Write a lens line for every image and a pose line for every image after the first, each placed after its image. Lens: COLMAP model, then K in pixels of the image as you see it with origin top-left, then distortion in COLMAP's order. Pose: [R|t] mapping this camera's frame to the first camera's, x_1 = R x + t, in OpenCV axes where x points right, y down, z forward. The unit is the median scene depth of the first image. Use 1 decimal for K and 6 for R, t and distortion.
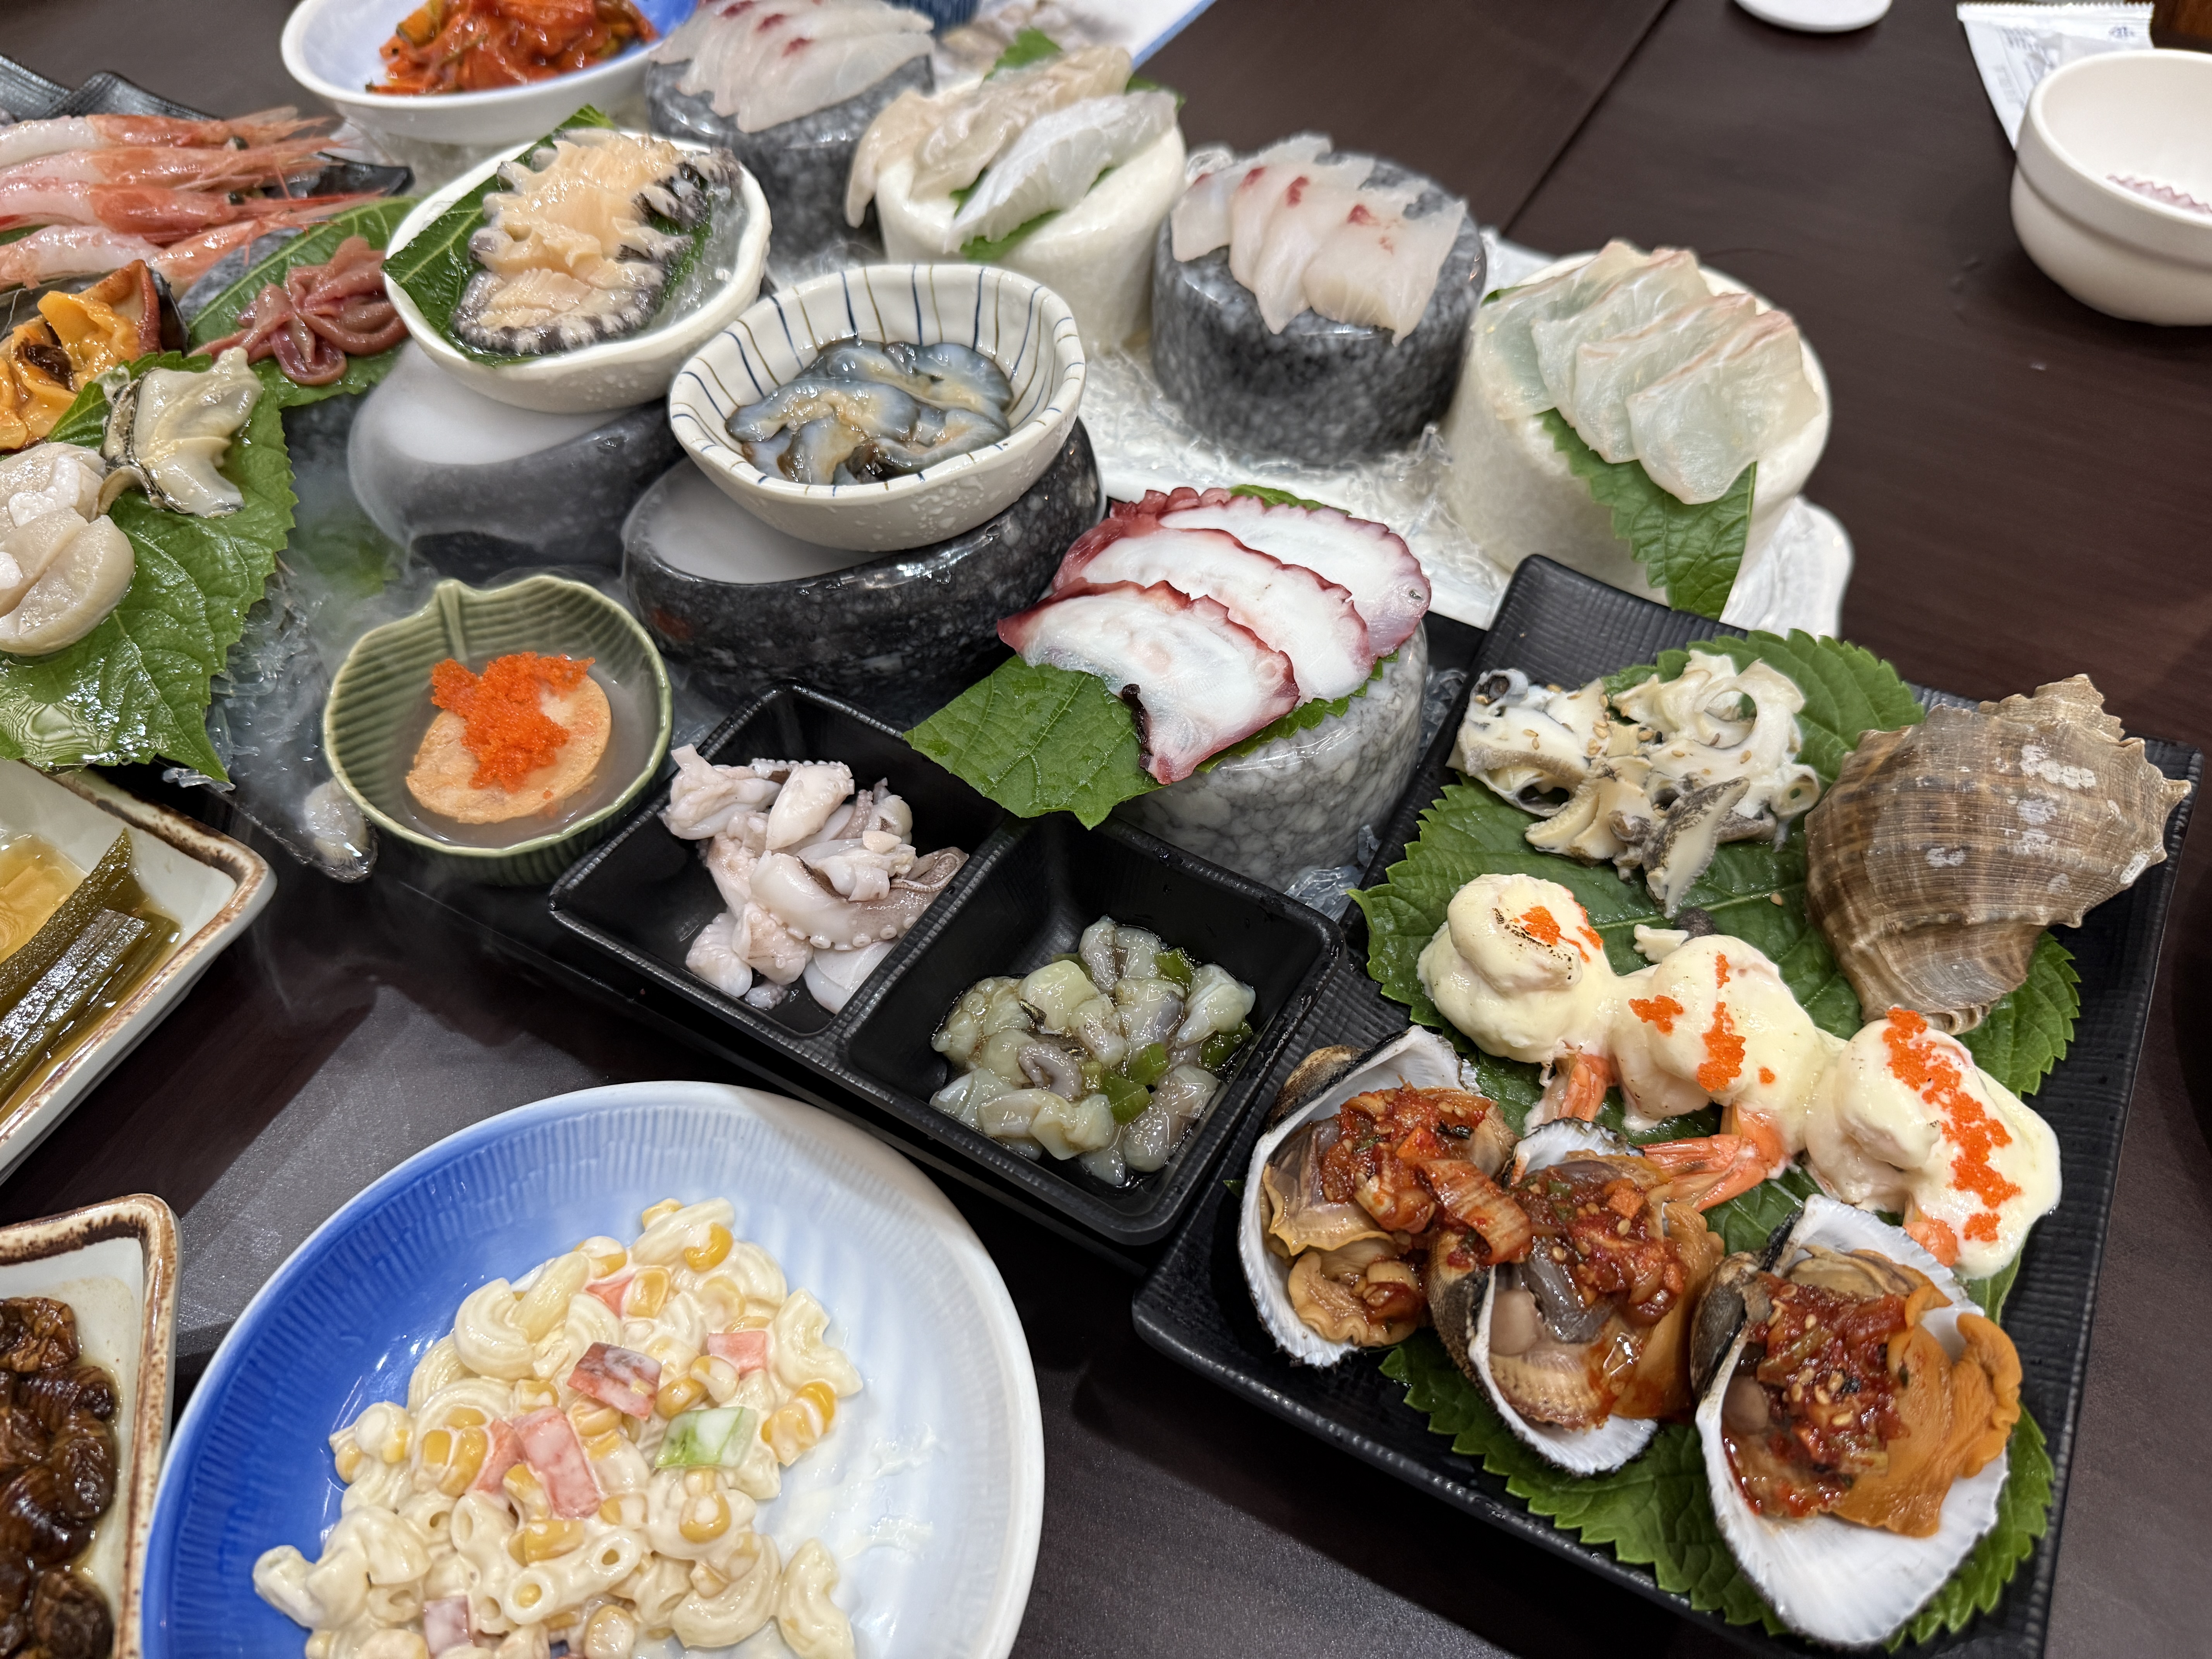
lens RADIAL K [[1598.2, 0, 1106.0], [0, 1598.2, 829.5], [0, 0, 1]] dist [0.055762, -0.158383]
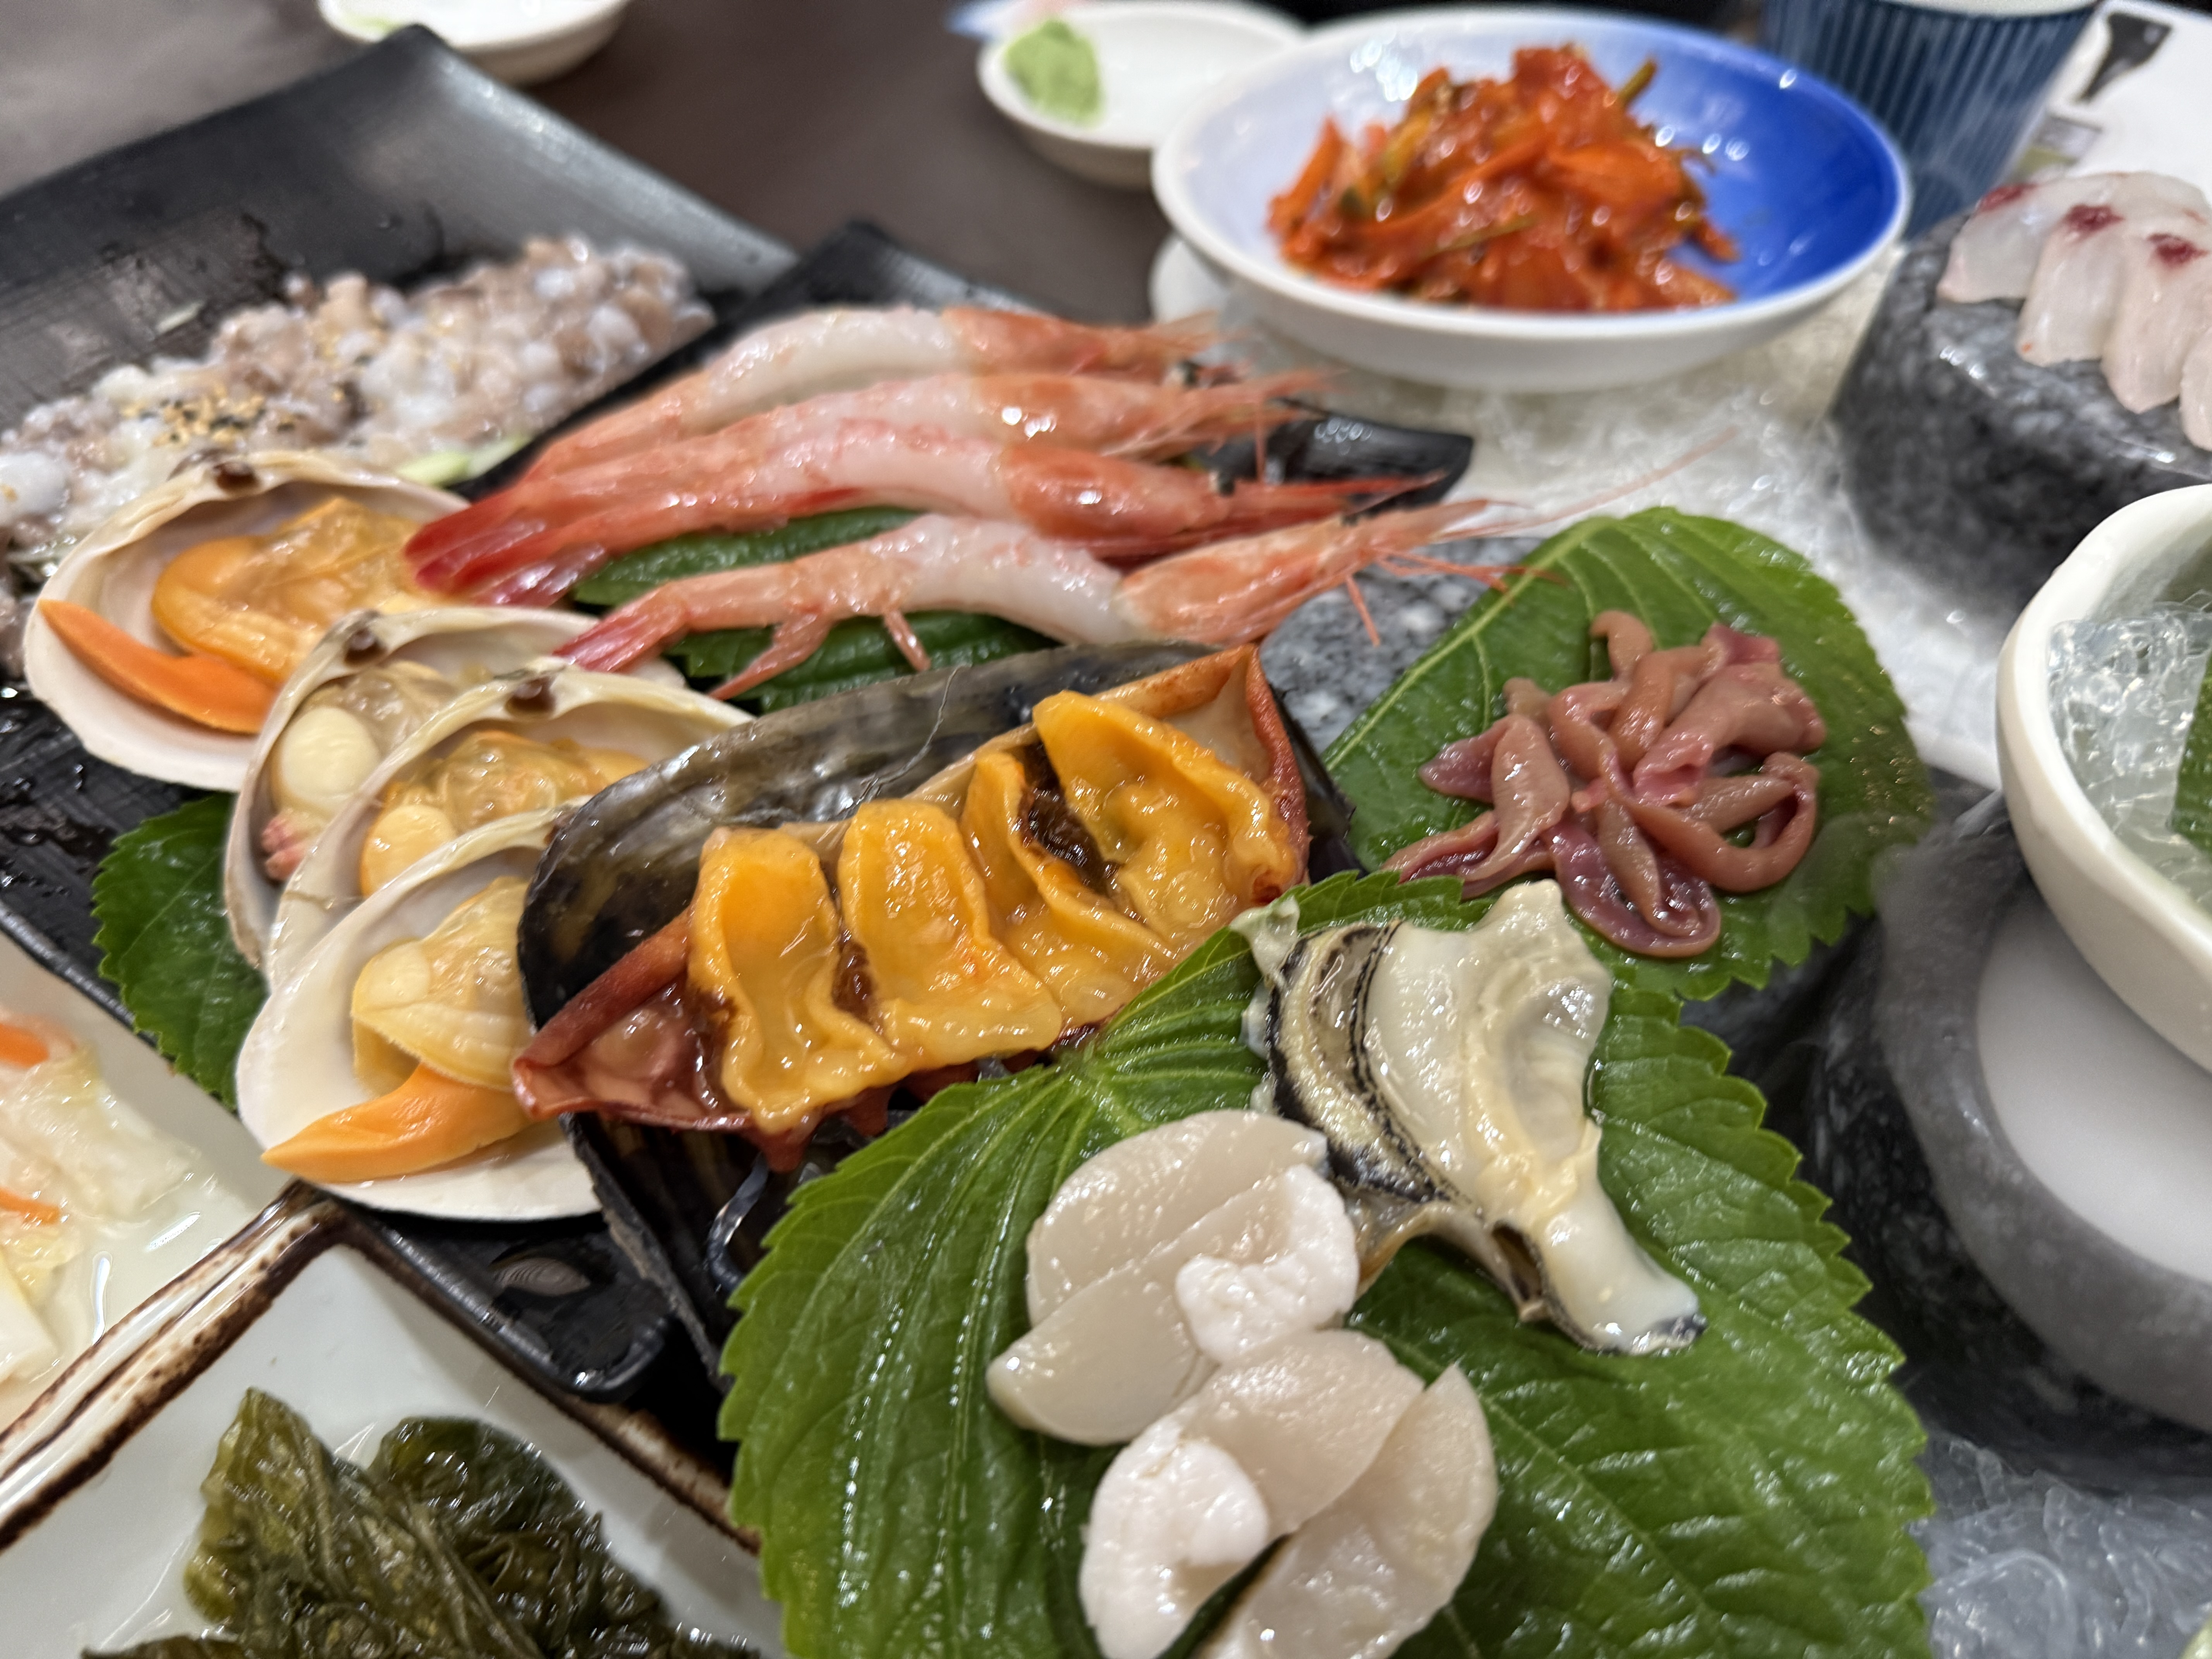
lens RADIAL K [[1592.1, 0, 1148.6], [0, 1592.1, 828.9], [0, 0, 1]] dist [0.046600, -0.158625]
pose [[0.995791, 0.089436, -0.020038, -0.807887], [-0.090746, 0.992769, -0.078580, -0.335334], [0.012865, 0.080067, 0.996706, 0.653191]]
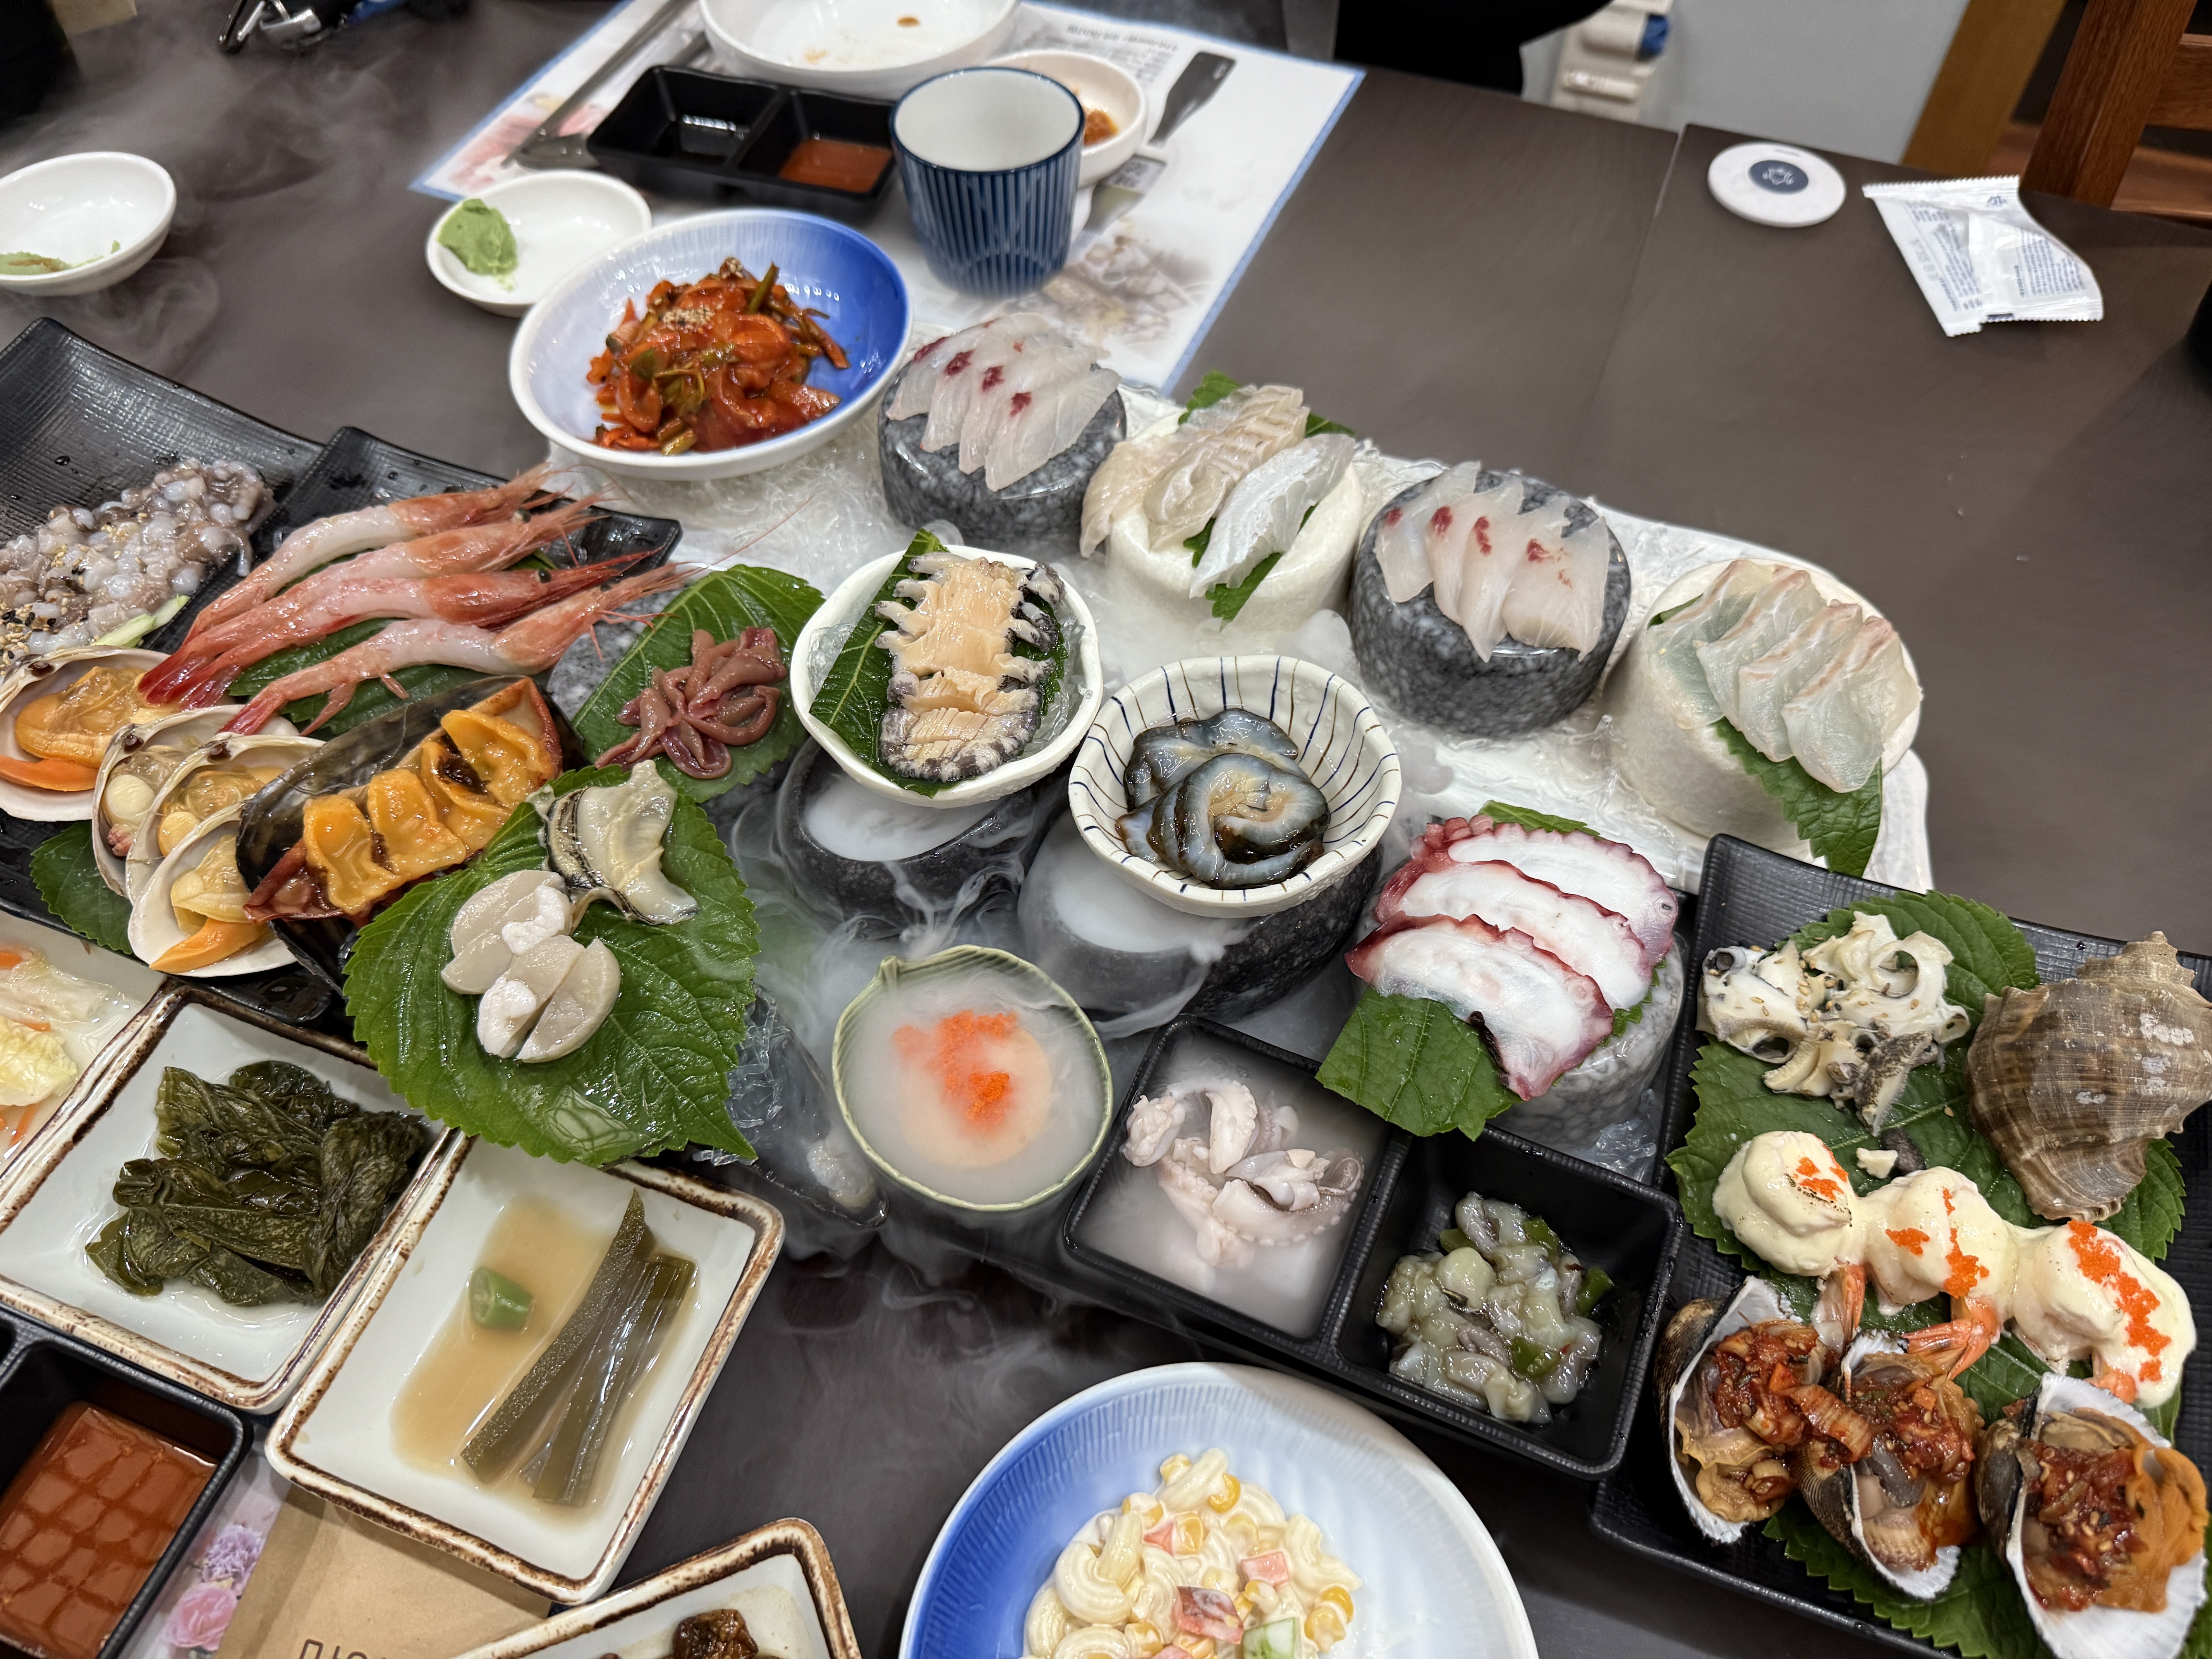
lens RADIAL K [[1597.7, 0, 1112.1], [0, 1597.7, 815.5], [0, 0, 1]] dist [-0.001547, -0.024606]
pose [[0.990690, -0.100919, 0.091375, -0.392548], [0.097015, 0.994209, 0.046217, -0.350422], [-0.095510, -0.036922, 0.994744, -0.262025]]
